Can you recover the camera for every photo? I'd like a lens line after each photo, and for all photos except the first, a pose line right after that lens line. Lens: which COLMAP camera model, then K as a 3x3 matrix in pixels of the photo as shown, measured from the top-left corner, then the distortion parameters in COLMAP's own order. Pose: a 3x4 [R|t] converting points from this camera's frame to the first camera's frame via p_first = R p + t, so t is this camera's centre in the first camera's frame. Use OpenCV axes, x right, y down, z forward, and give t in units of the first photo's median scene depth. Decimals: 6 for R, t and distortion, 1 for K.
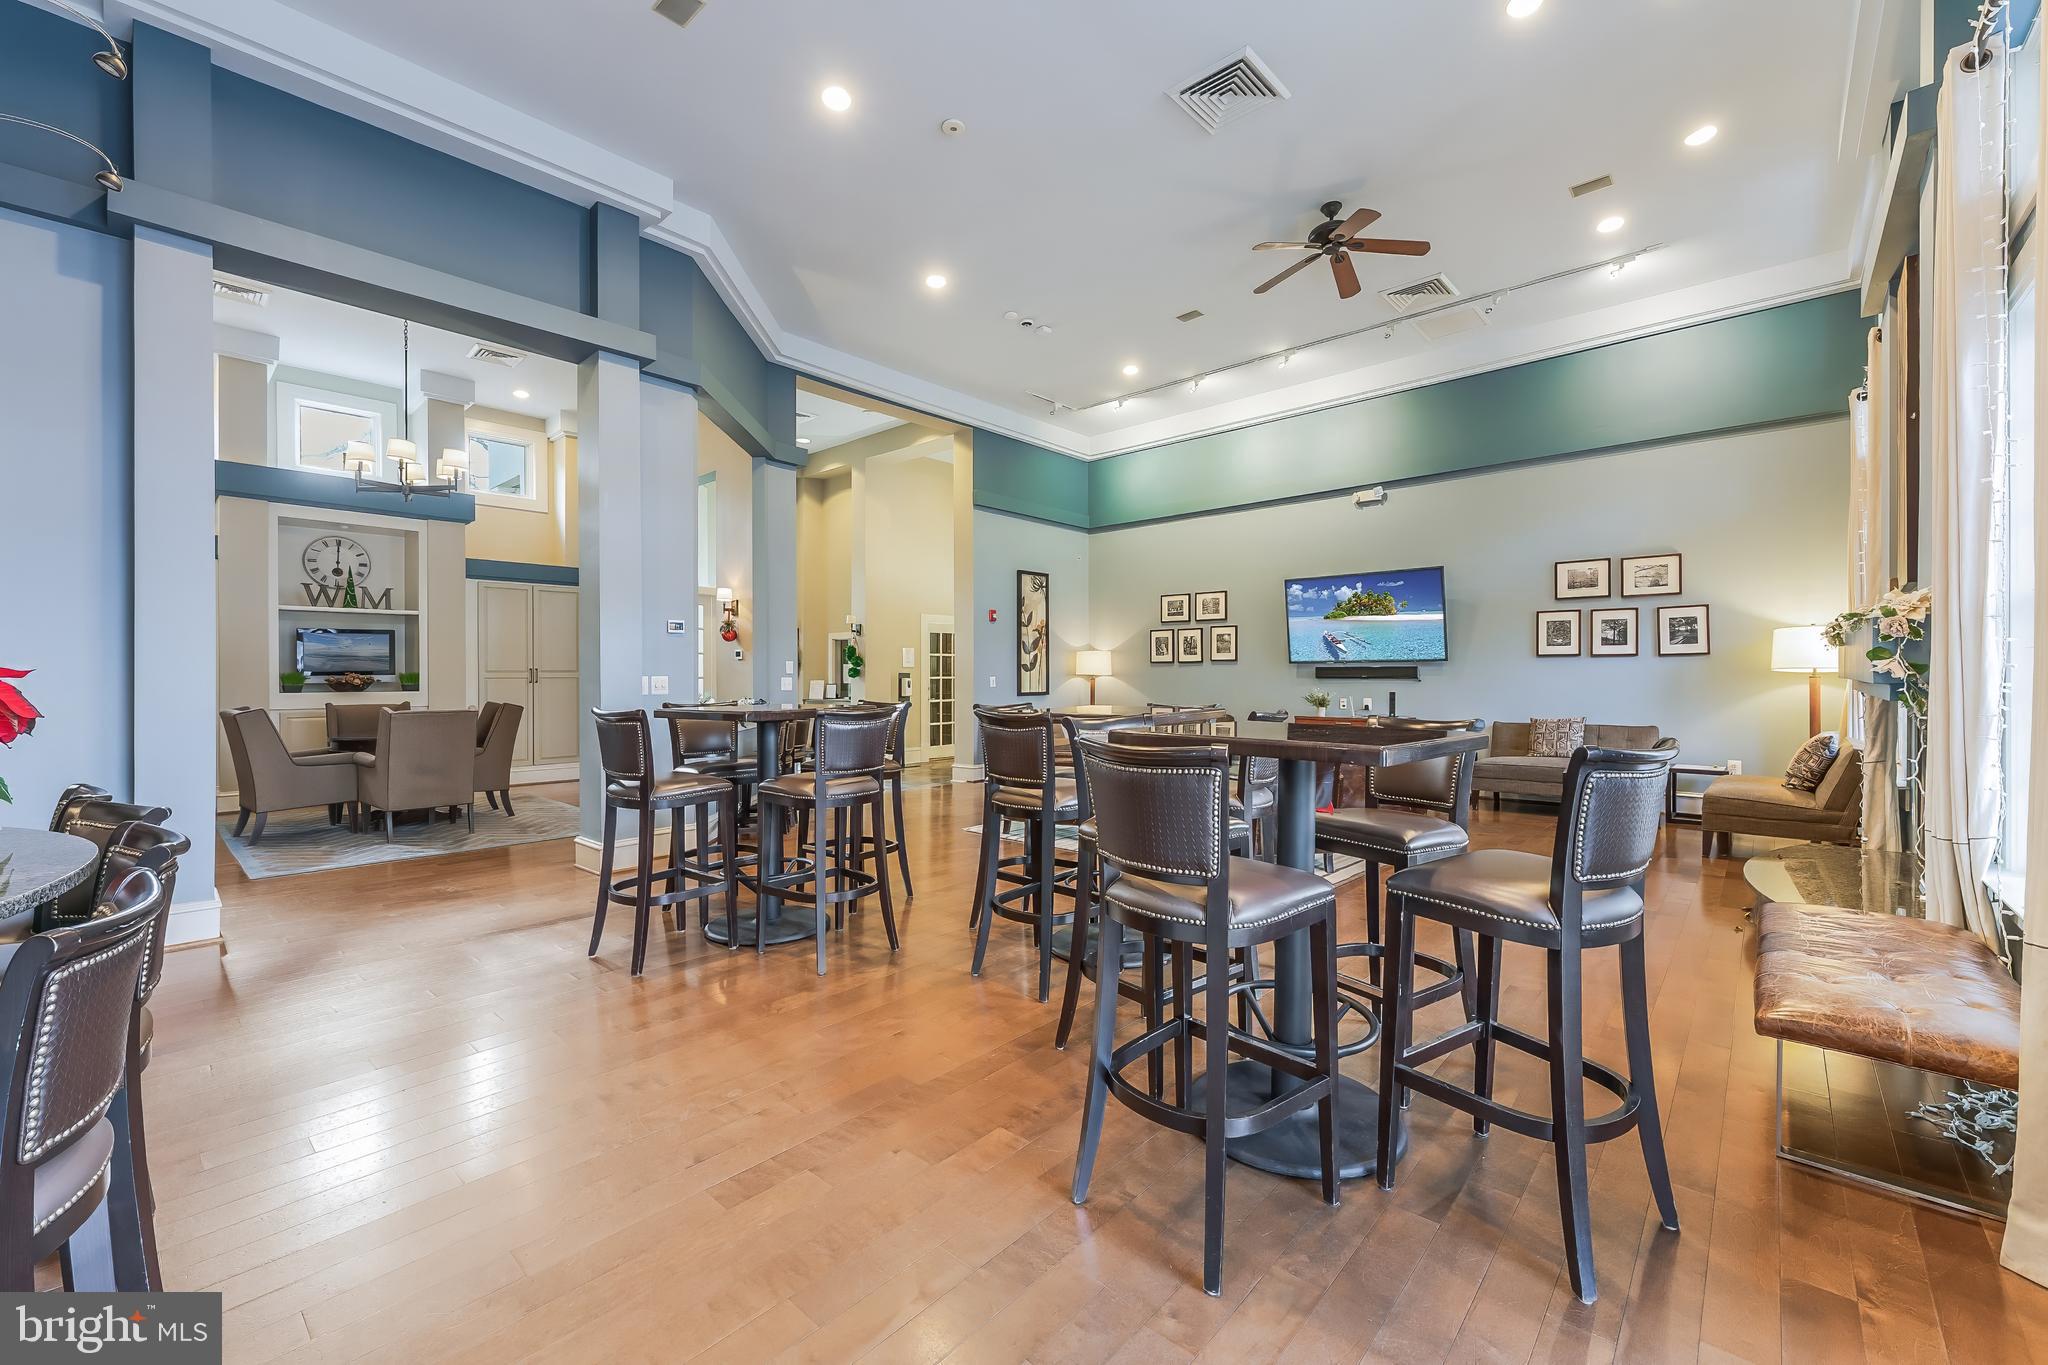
lens RADIAL K [[832.7, 0, 1024.0], [0, 832.7, 682.5], [0, 0, 1]] dist [0.001606, 0.000133]
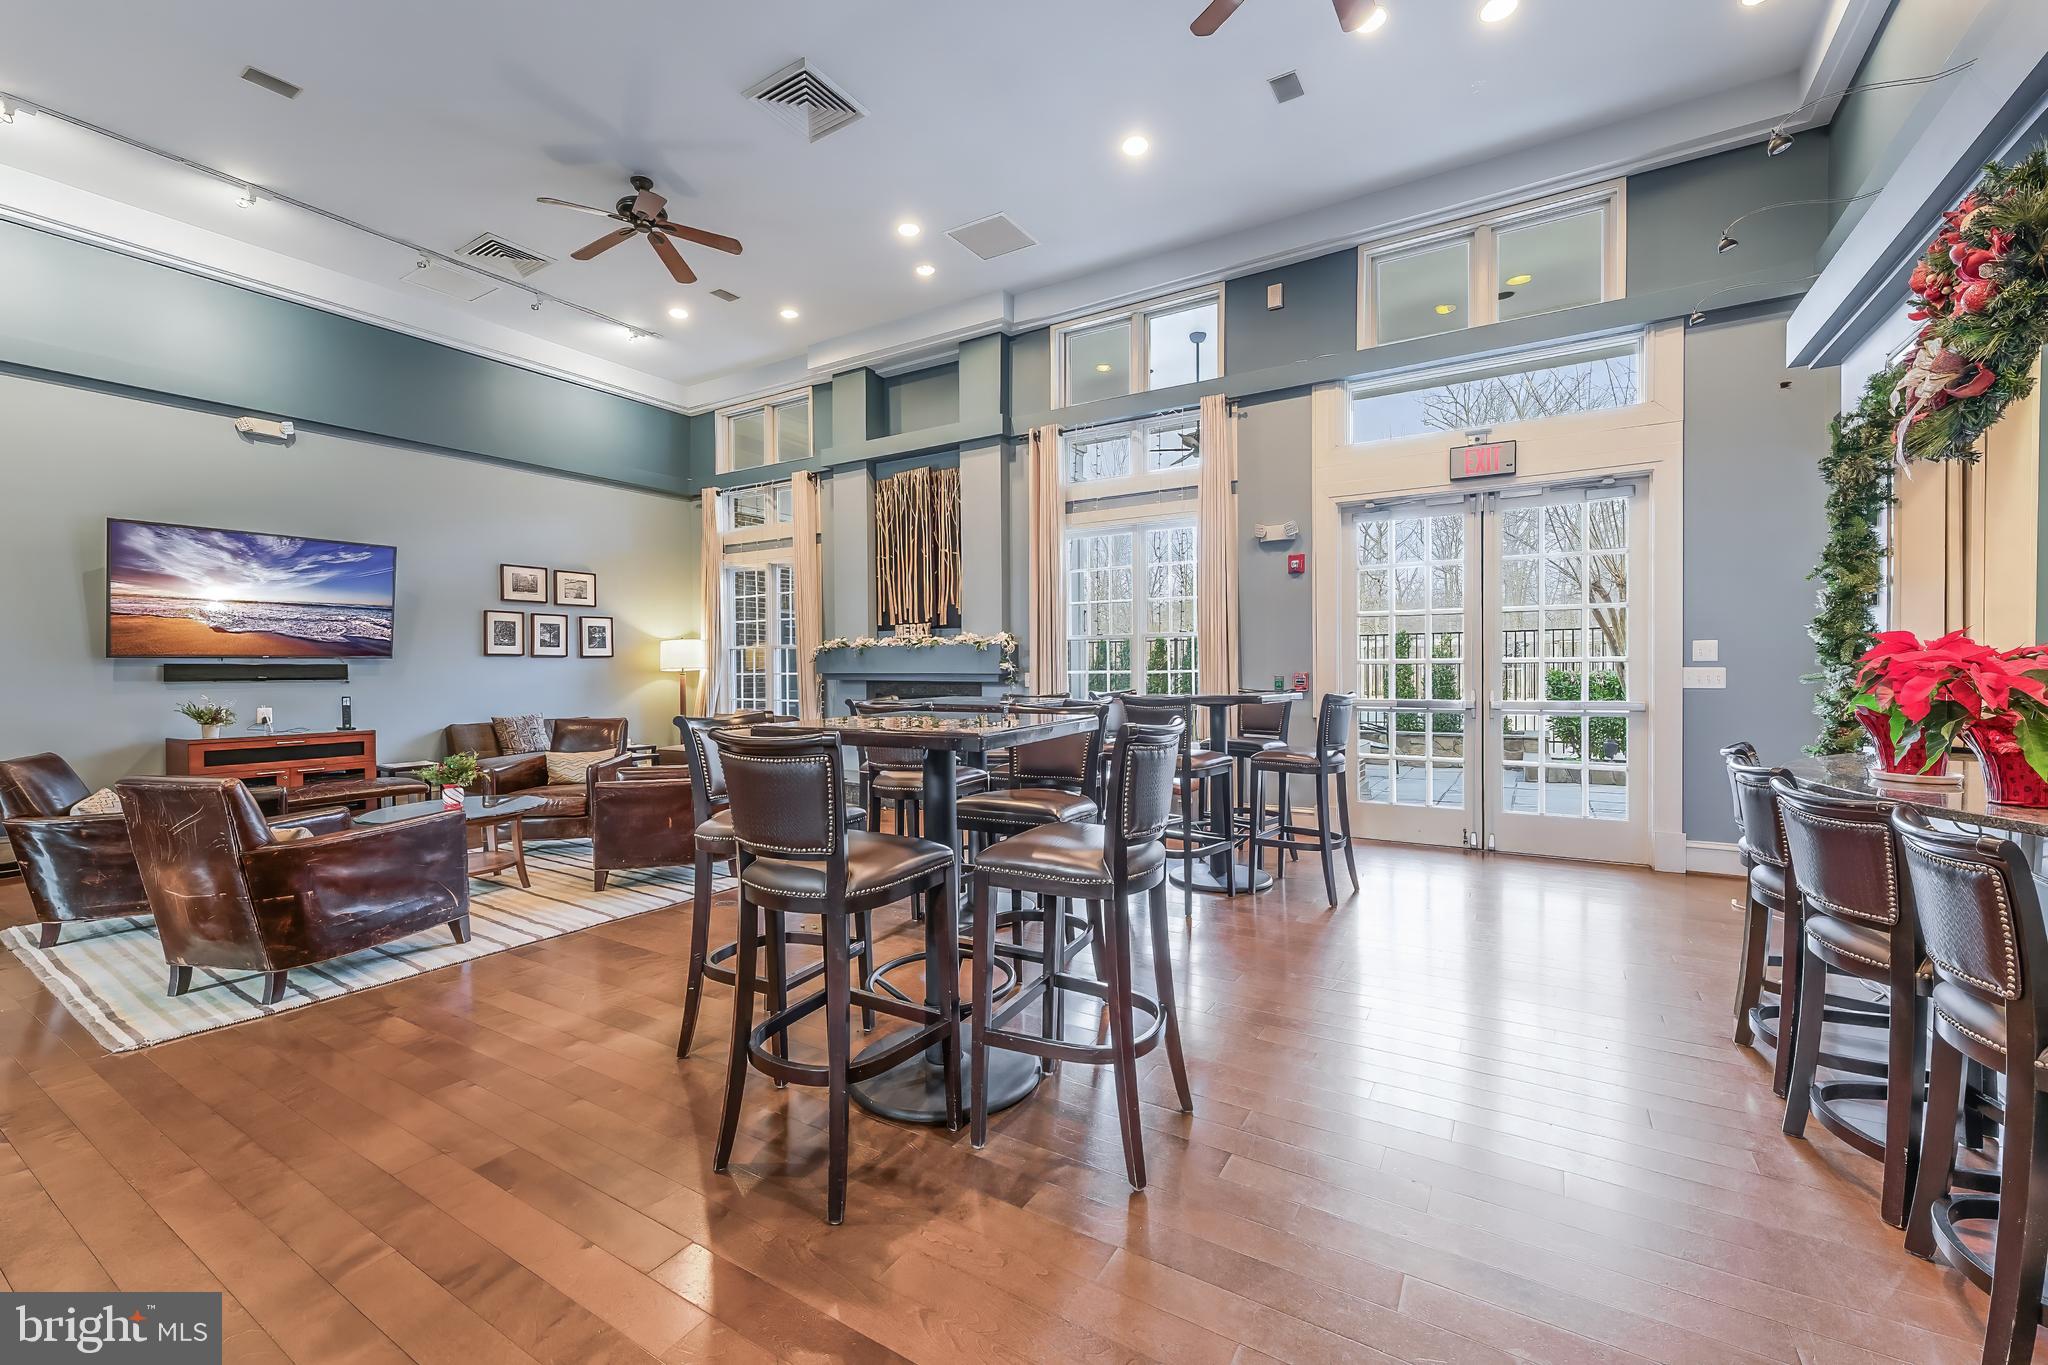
lens RADIAL K [[832.7, 0, 1024.0], [0, 832.7, 682.5], [0, 0, 1]] dist [0.001606, 0.000133]
pose [[-0.178733, -0.014505, 0.983791, -0.495243], [0.014311, 0.999747, 0.017340, -0.007575], [-0.983794, 0.017178, -0.178480, 0.571402]]
